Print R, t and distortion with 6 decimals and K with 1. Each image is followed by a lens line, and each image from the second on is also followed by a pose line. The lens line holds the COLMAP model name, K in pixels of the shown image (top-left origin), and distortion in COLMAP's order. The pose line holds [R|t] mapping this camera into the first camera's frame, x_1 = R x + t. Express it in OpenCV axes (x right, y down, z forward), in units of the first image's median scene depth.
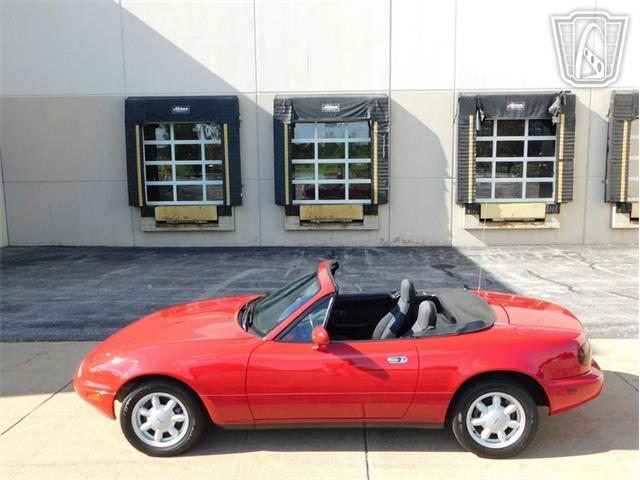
lens RADIAL K [[563.5, 0, 320.0], [0, 563.5, 240.0], [0, 0, 1]] dist [0.005711, 0.010039]
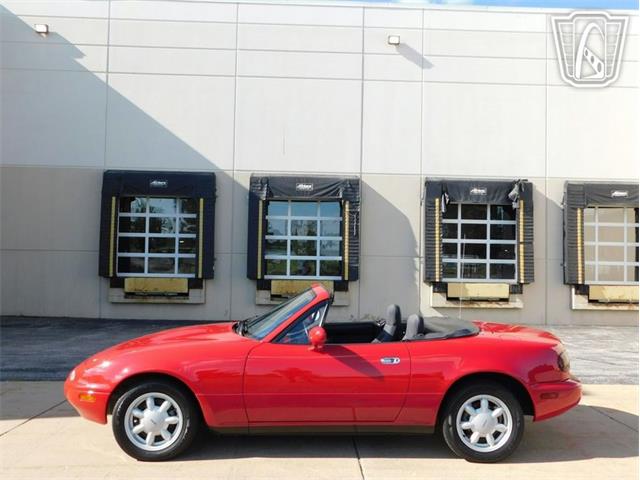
lens RADIAL K [[563.5, 0, 320.0], [0, 563.5, 240.0], [0, 0, 1]] dist [0.005711, 0.010039]
pose [[0.997570, 0.030826, 0.062480, -0.014674], [-0.019790, 0.985226, -0.170112, 0.039243], [-0.066801, 0.168462, 0.983442, -0.012260]]
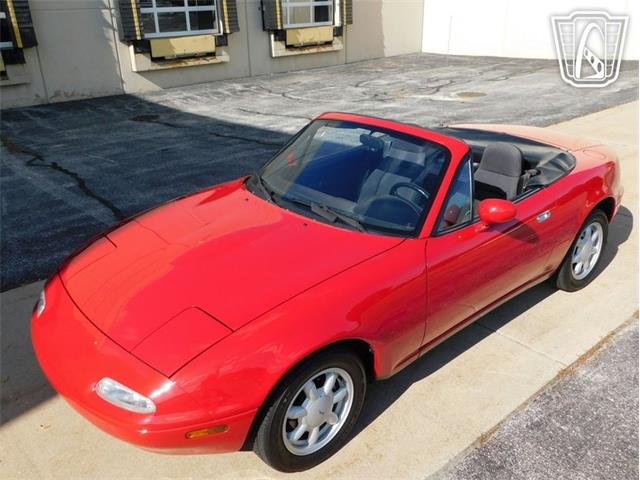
lens RADIAL K [[563.5, 0, 320.0], [0, 563.5, 240.0], [0, 0, 1]] dist [0.005711, 0.010039]
pose [[0.739642, -0.277823, 0.612979, -0.140652], [0.104425, 0.947162, 0.303282, -0.008036], [-0.664849, -0.160310, 0.729573, 0.139718]]
